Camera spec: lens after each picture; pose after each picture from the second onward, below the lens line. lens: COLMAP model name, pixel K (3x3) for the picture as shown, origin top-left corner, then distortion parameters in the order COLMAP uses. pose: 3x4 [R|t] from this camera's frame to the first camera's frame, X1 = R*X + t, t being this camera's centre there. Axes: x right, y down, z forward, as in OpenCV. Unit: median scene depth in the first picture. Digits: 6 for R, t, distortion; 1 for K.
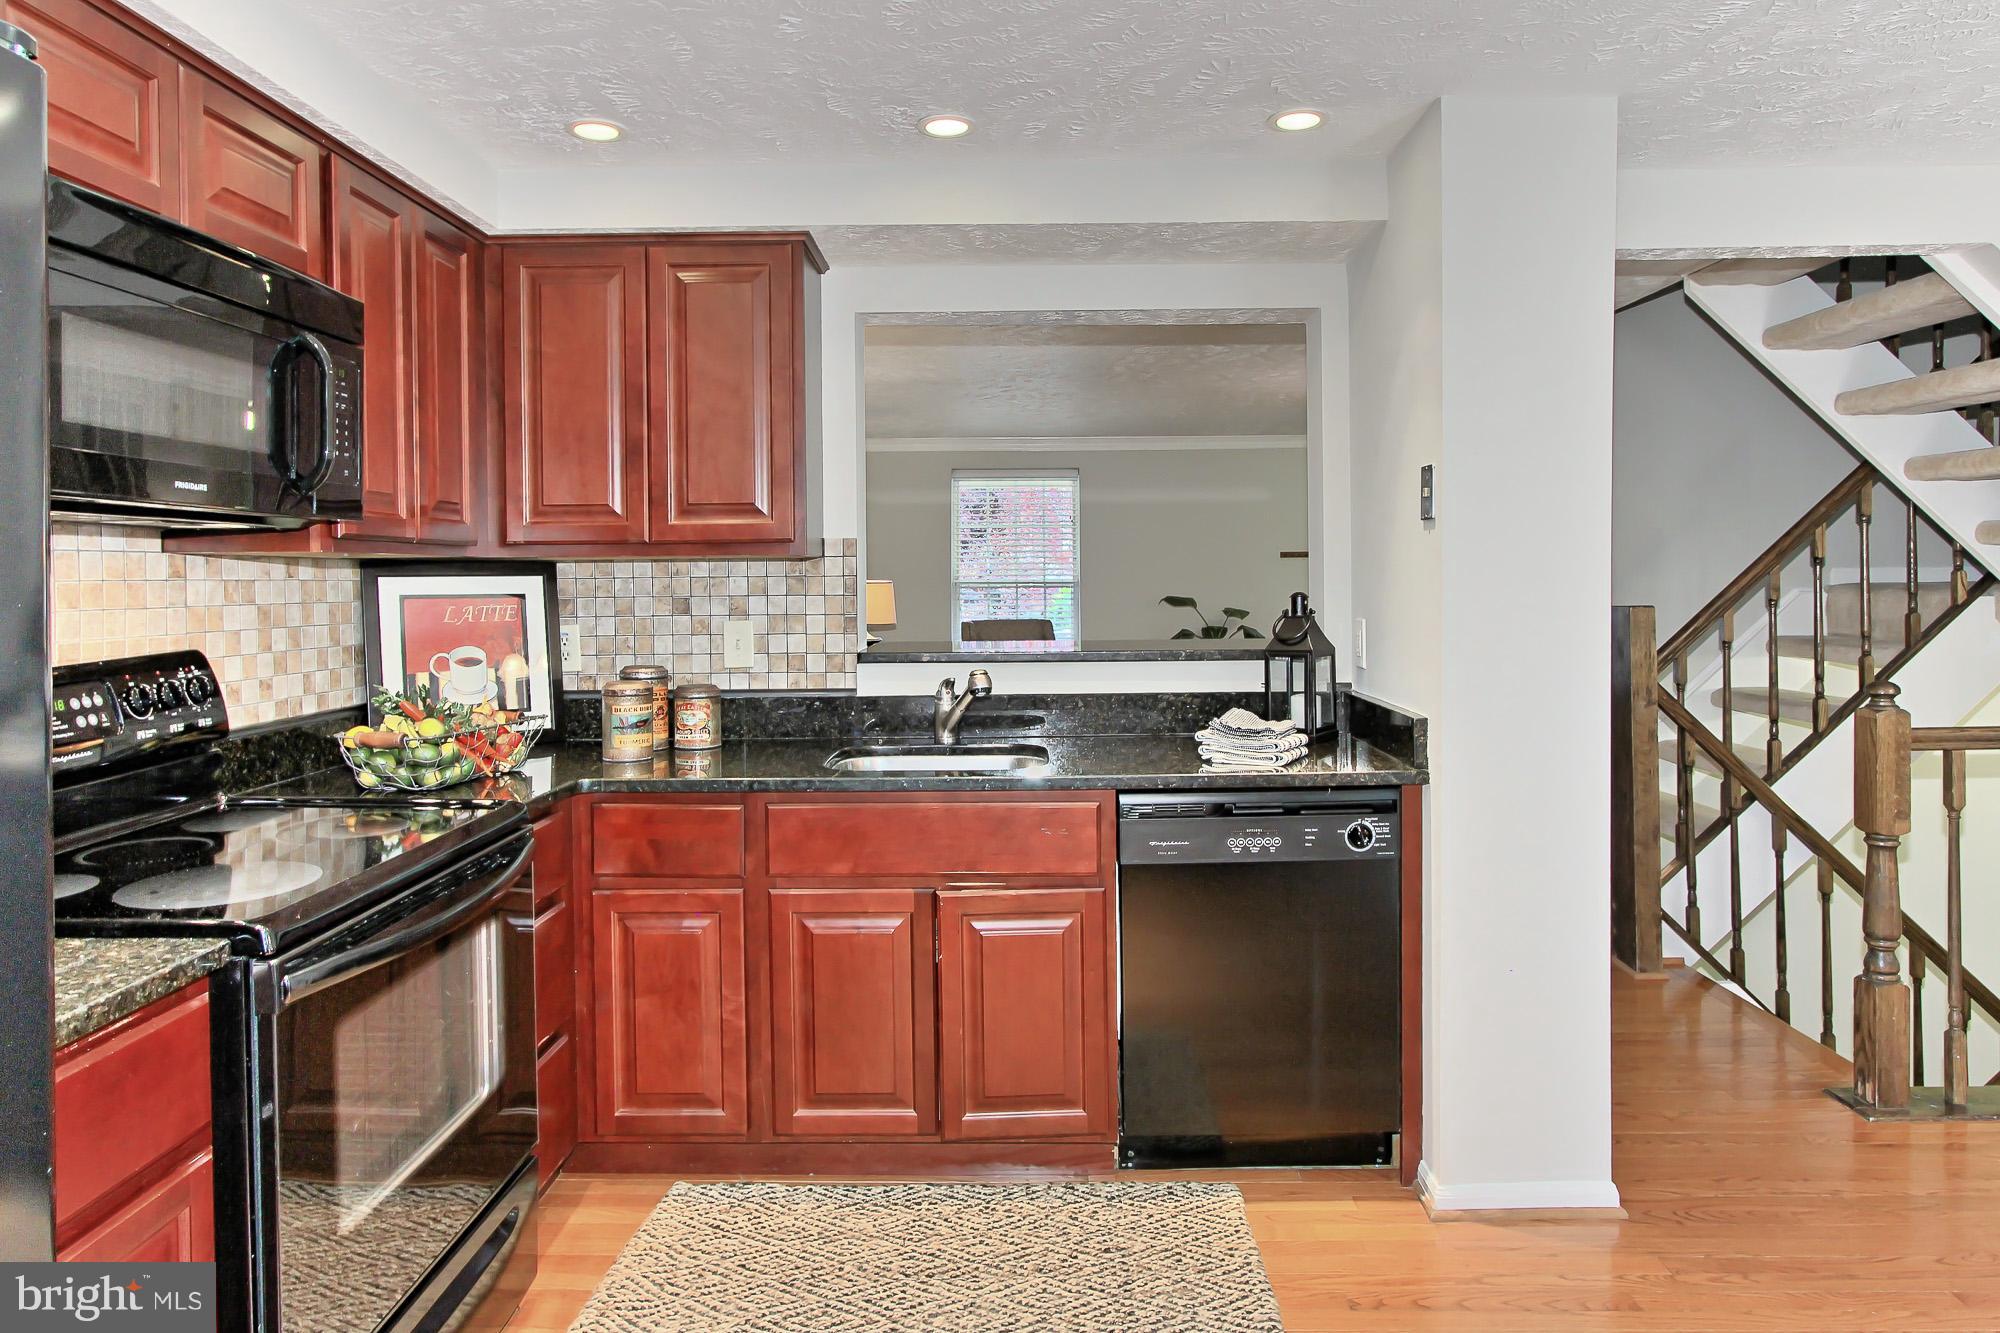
lens RADIAL K [[1226.2, 0, 1001.9], [0, 1226.2, 594.5], [0, 0, 1]] dist [-0.006859, -0.000168]
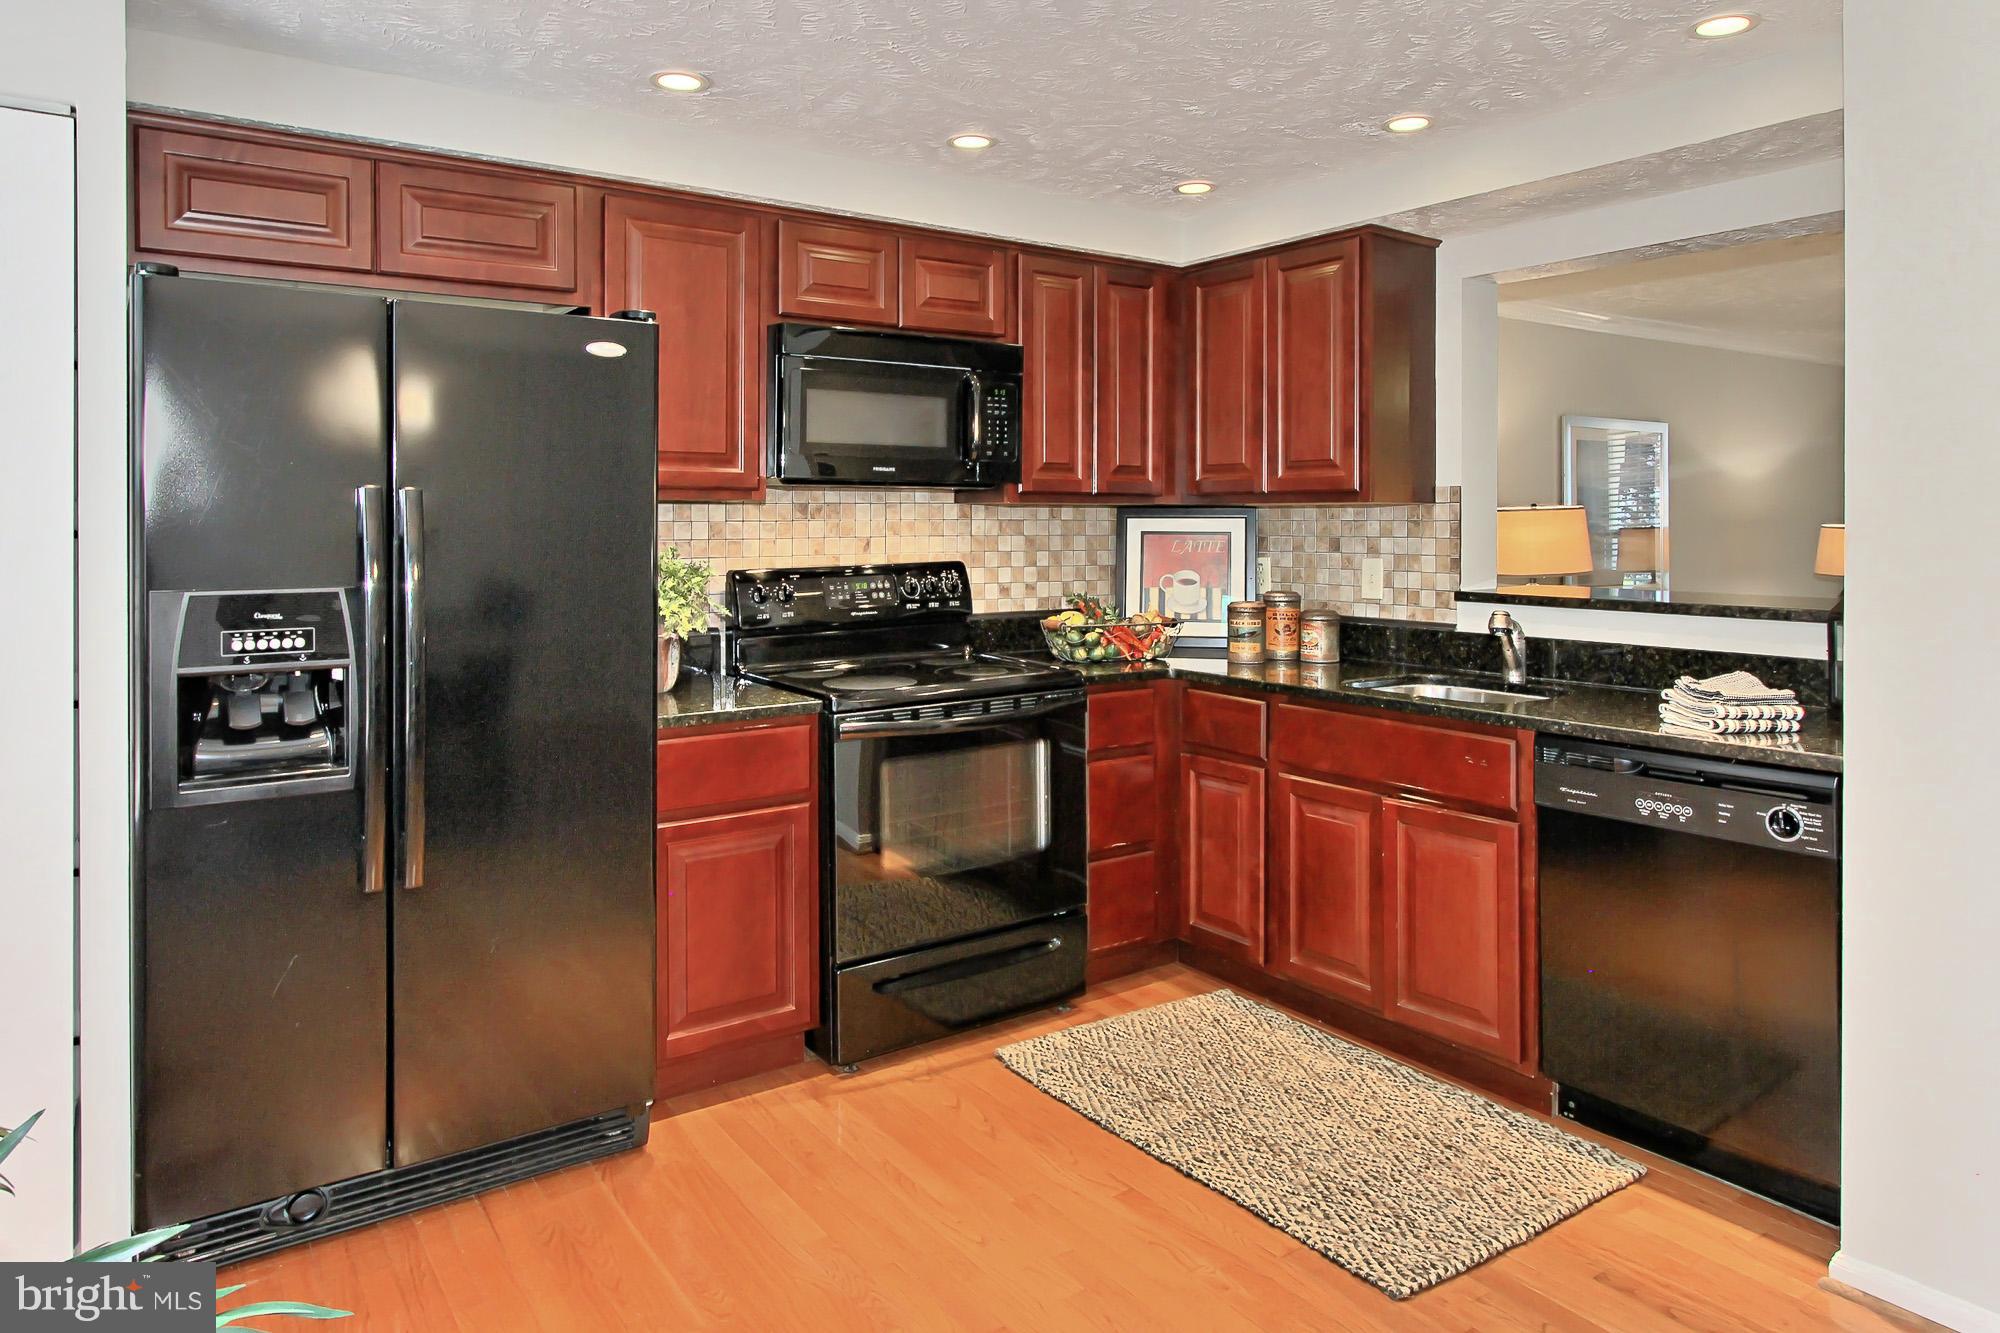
lens RADIAL K [[1282.3, 0, 999.4], [0, 1282.3, 511.1], [0, 0, 1]] dist [0.000241, 0.001716]
pose [[0.584841, 0.002904, -0.811143, 0.656633], [-0.017483, 0.999806, -0.009026, -0.007060], [0.810960, 0.019459, 0.584778, 0.005432]]
